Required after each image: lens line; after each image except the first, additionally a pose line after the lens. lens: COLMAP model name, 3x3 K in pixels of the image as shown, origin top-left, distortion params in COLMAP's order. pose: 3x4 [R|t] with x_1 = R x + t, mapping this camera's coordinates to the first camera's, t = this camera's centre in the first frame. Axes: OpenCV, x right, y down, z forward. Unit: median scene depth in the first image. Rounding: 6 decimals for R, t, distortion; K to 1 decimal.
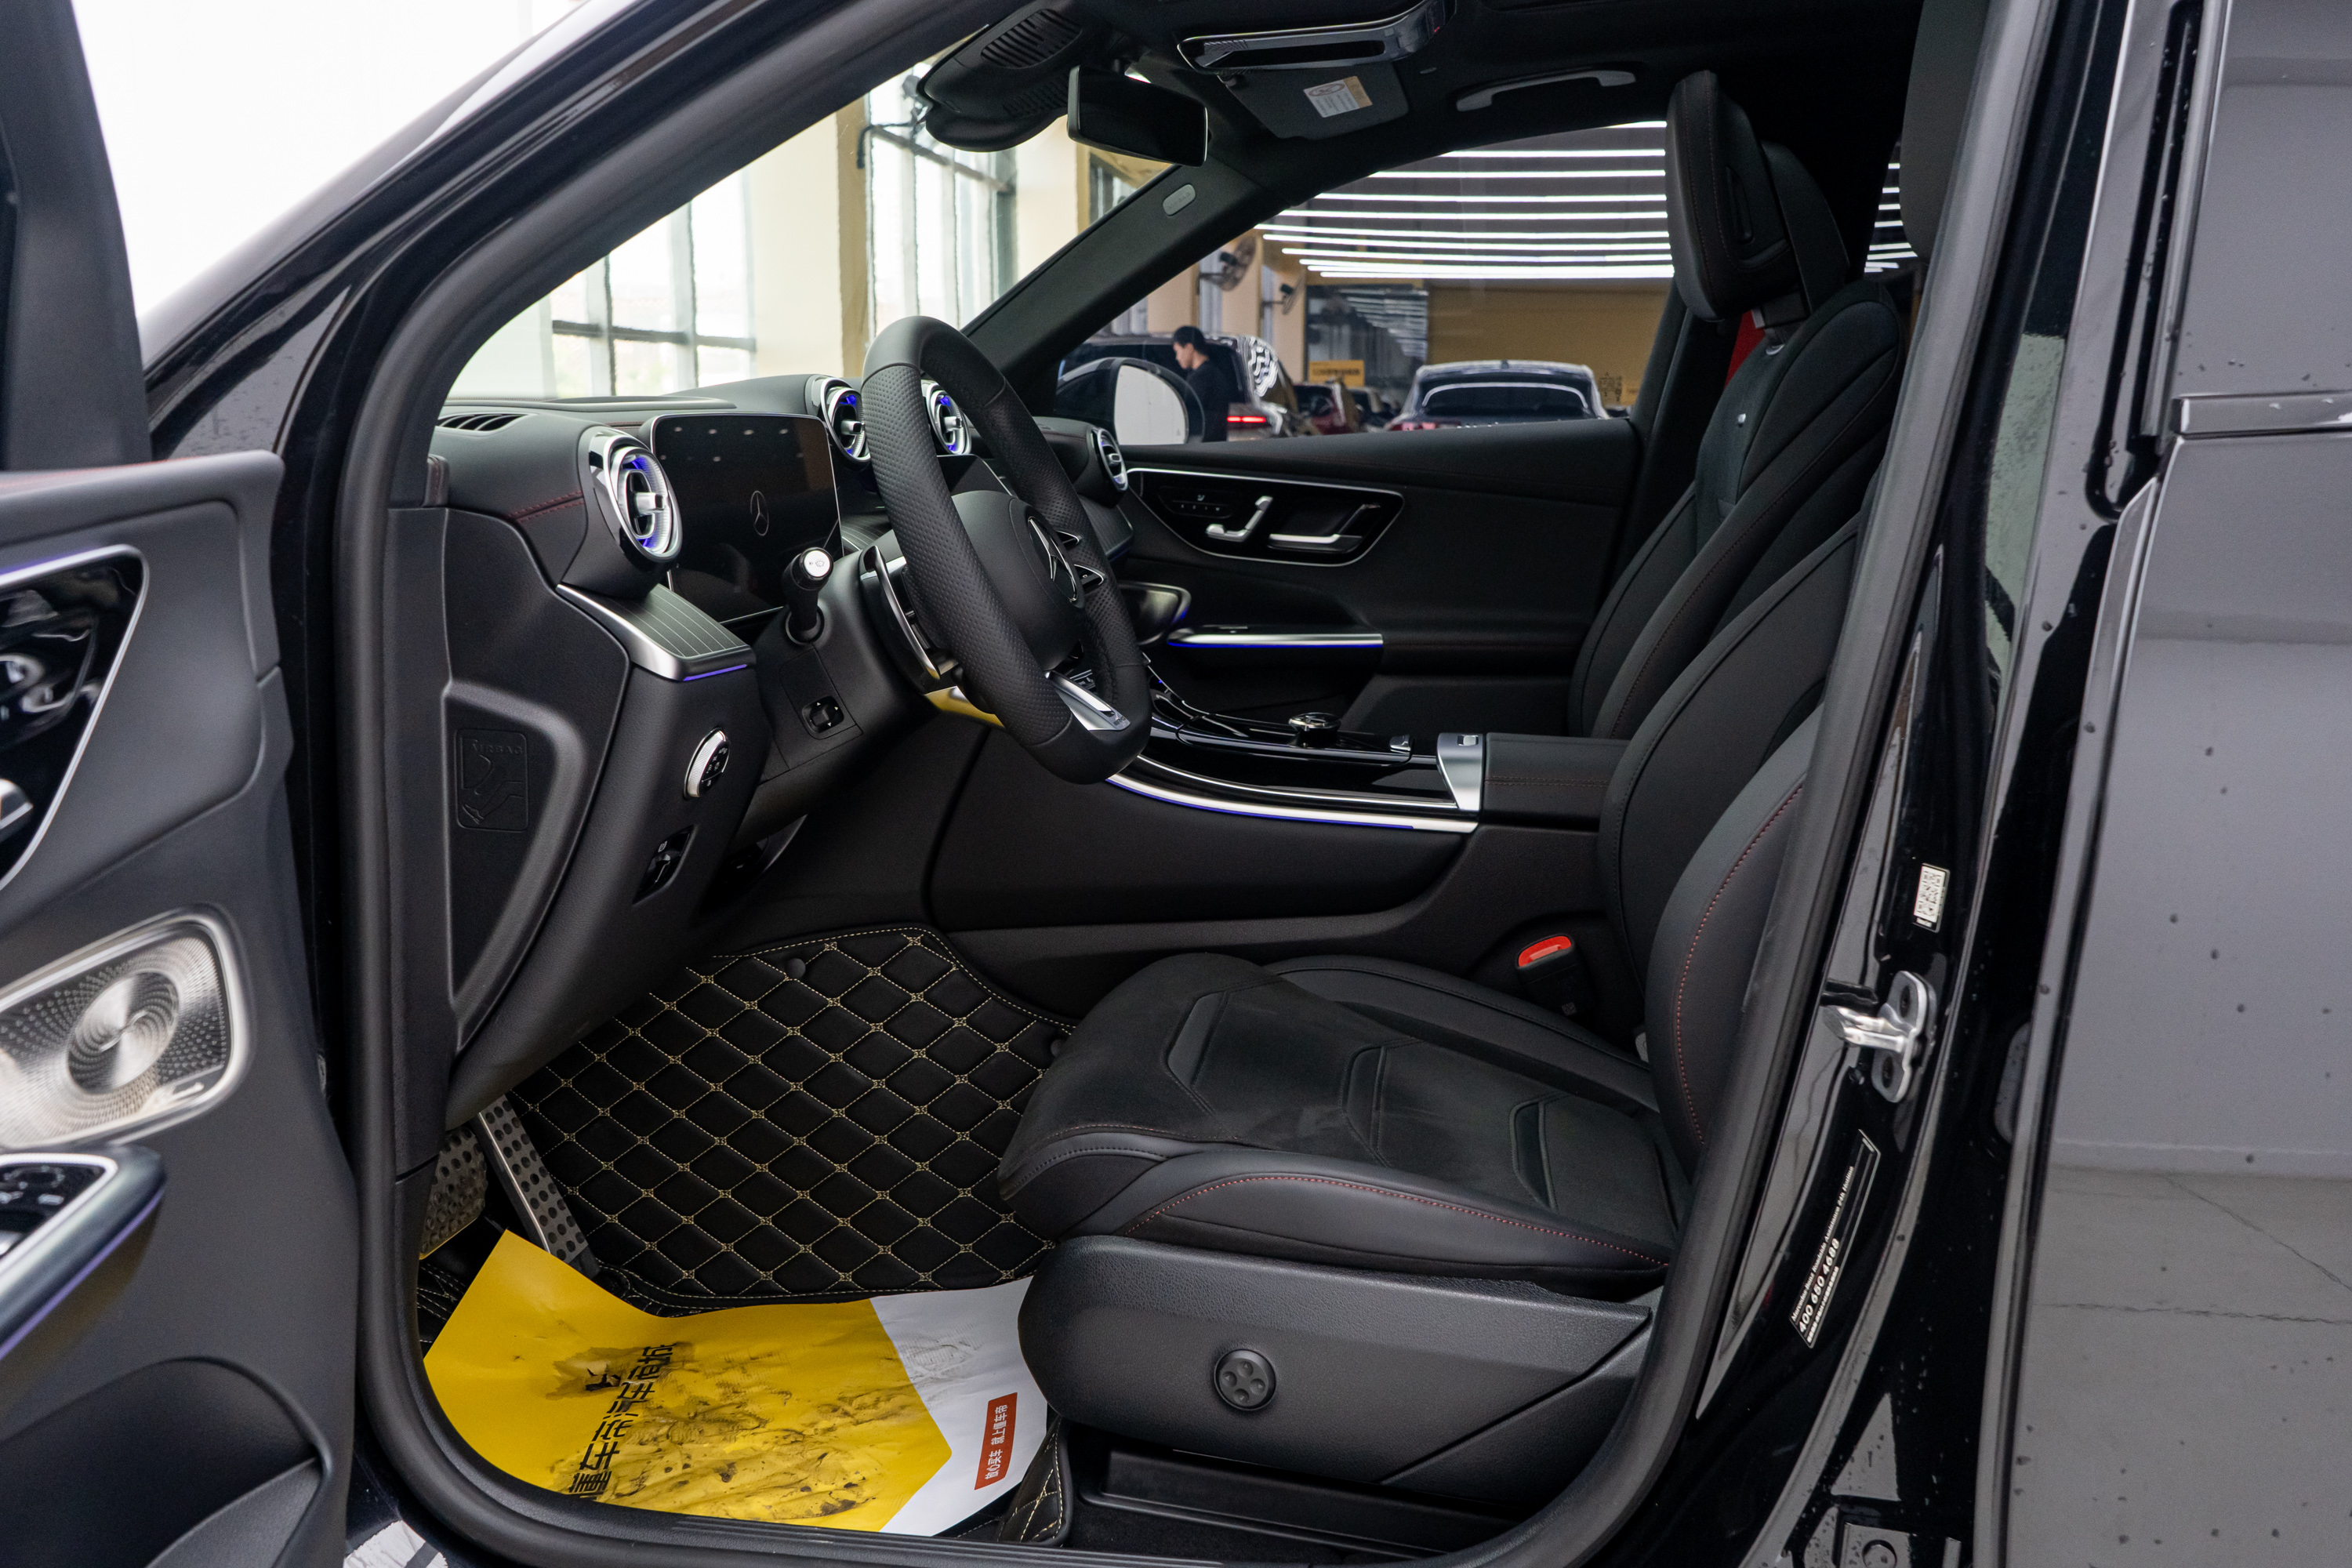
lens RADIAL K [[1863.9, 0, 1178.6], [0, 1863.9, 761.4], [0, 0, 1]] dist [0.007886, 0.003239]
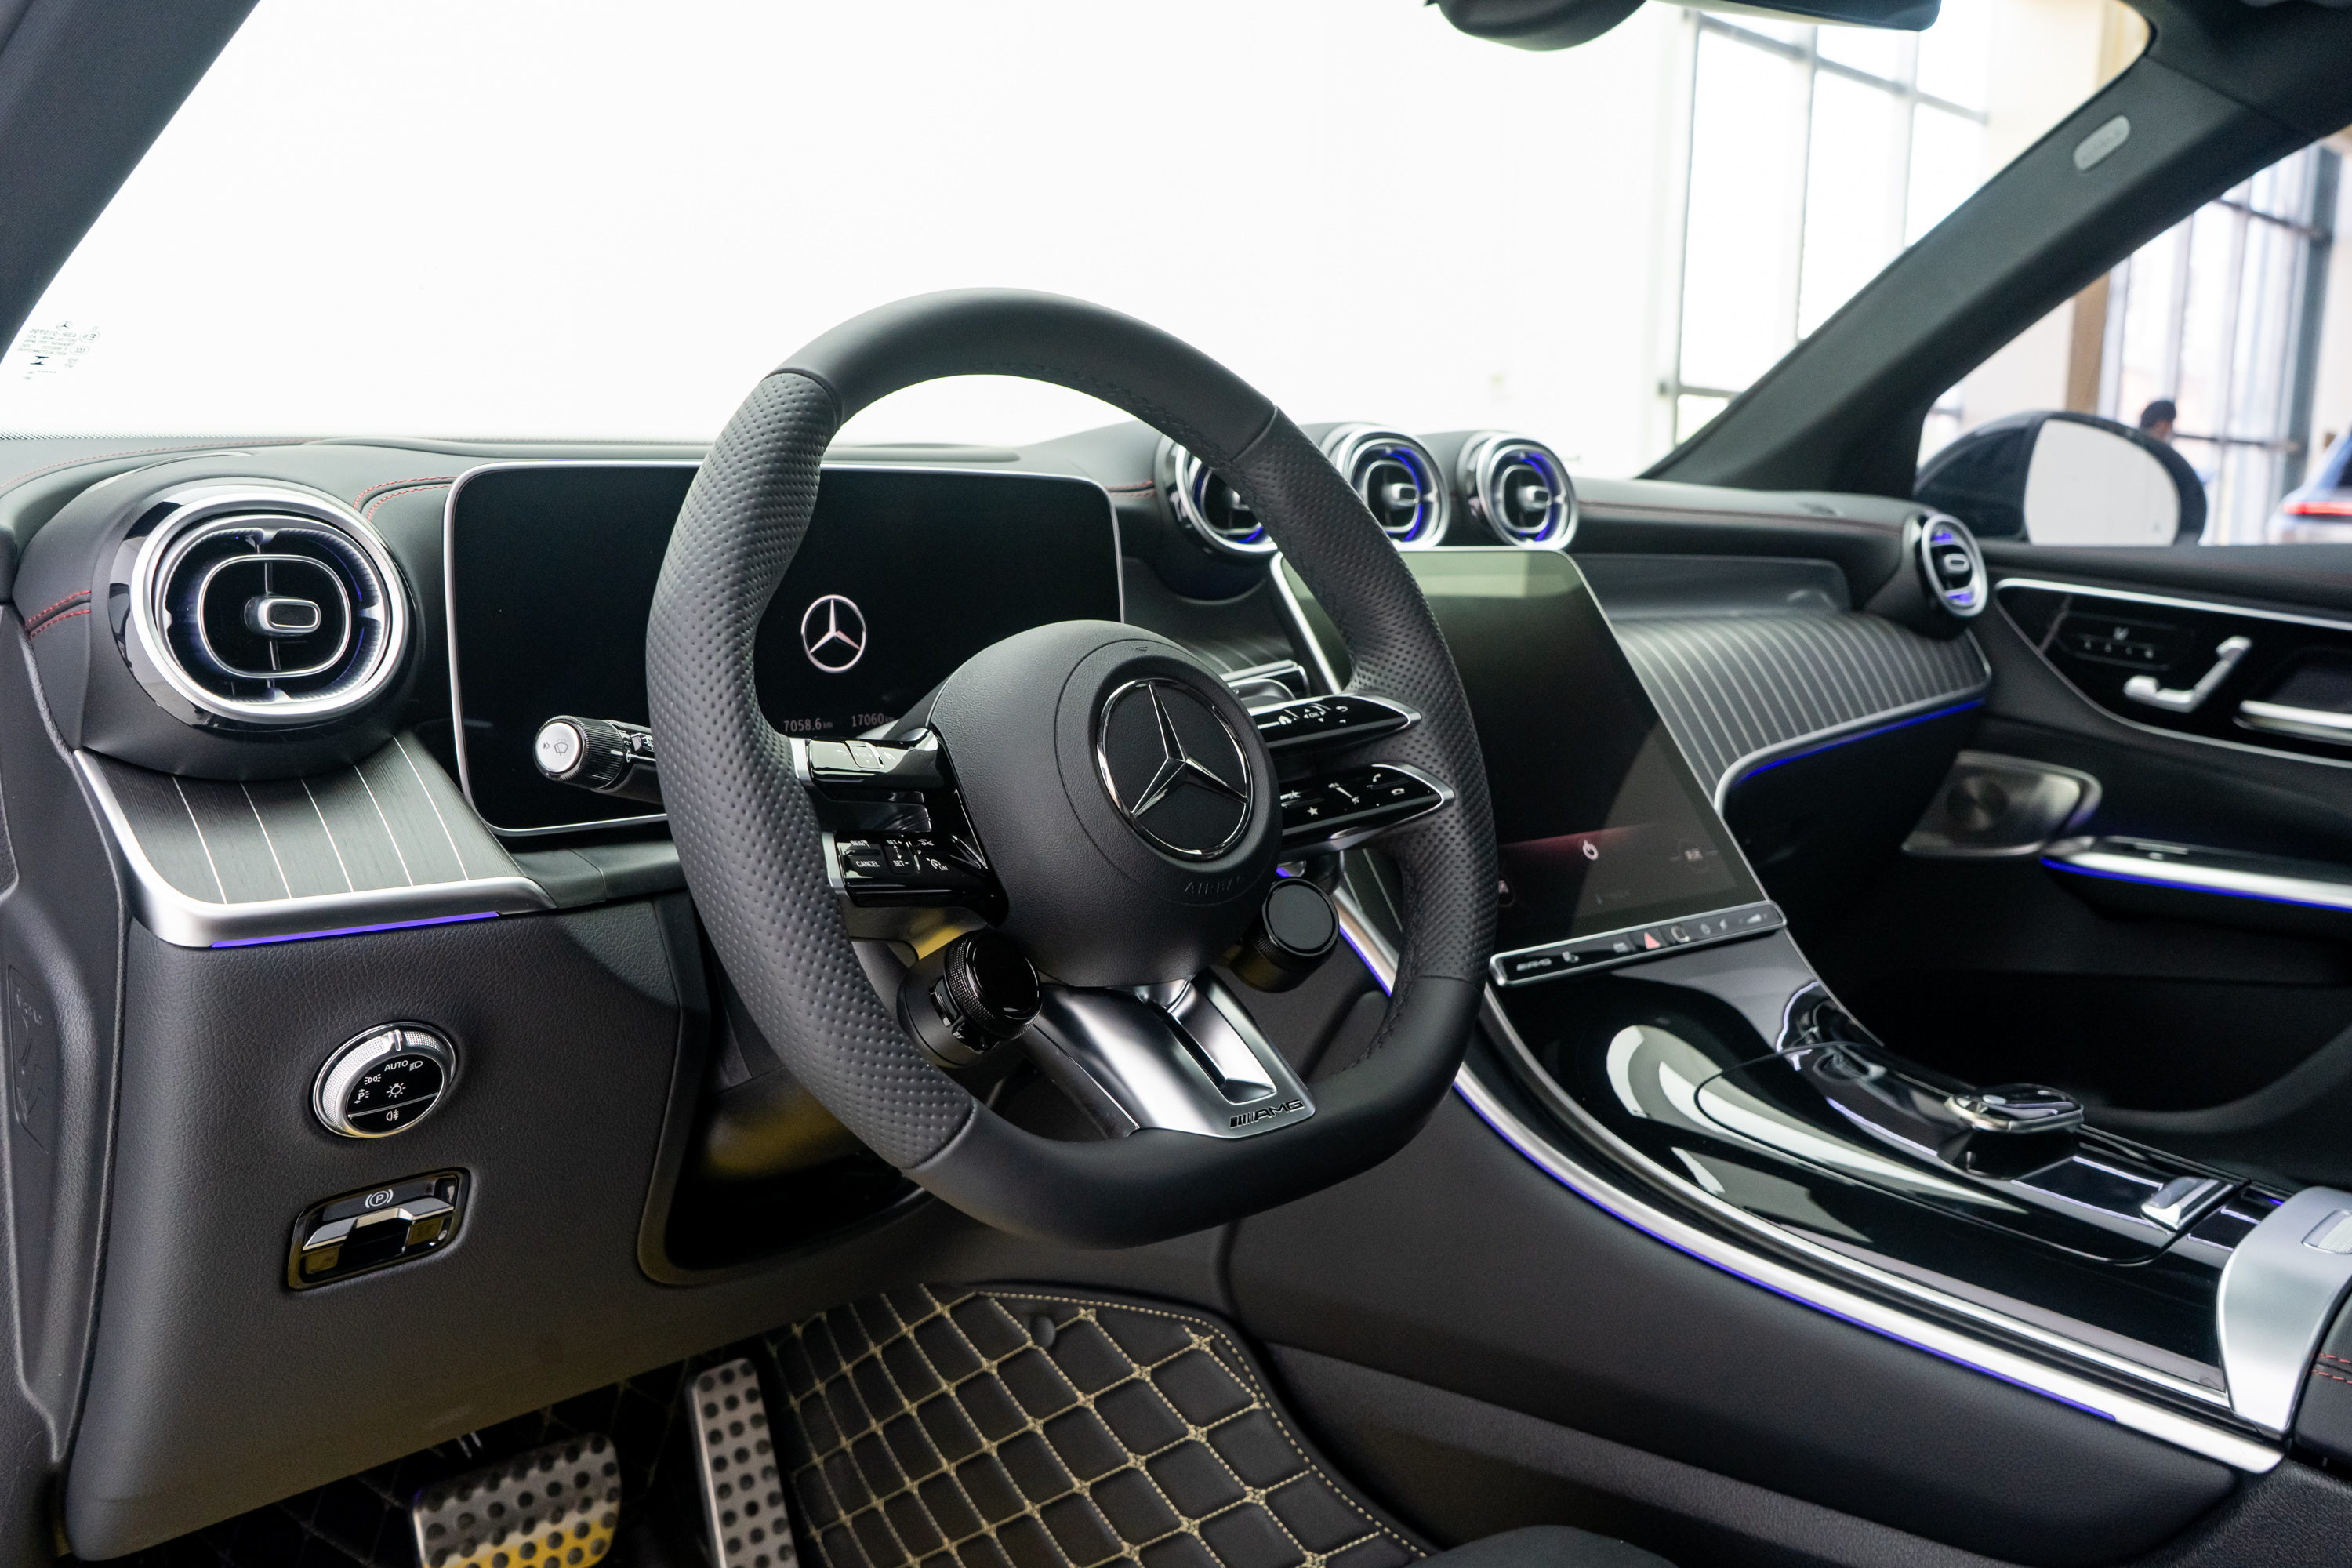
lens RADIAL K [[1863.9, 0, 1178.6], [0, 1863.9, 761.4], [0, 0, 1]] dist [0.007886, 0.003239]
pose [[0.803533, 0.103104, -0.586263, 0.127913], [-0.127382, 0.991854, -0.000156, -0.061034], [0.581471, 0.074805, 0.810121, 0.330905]]
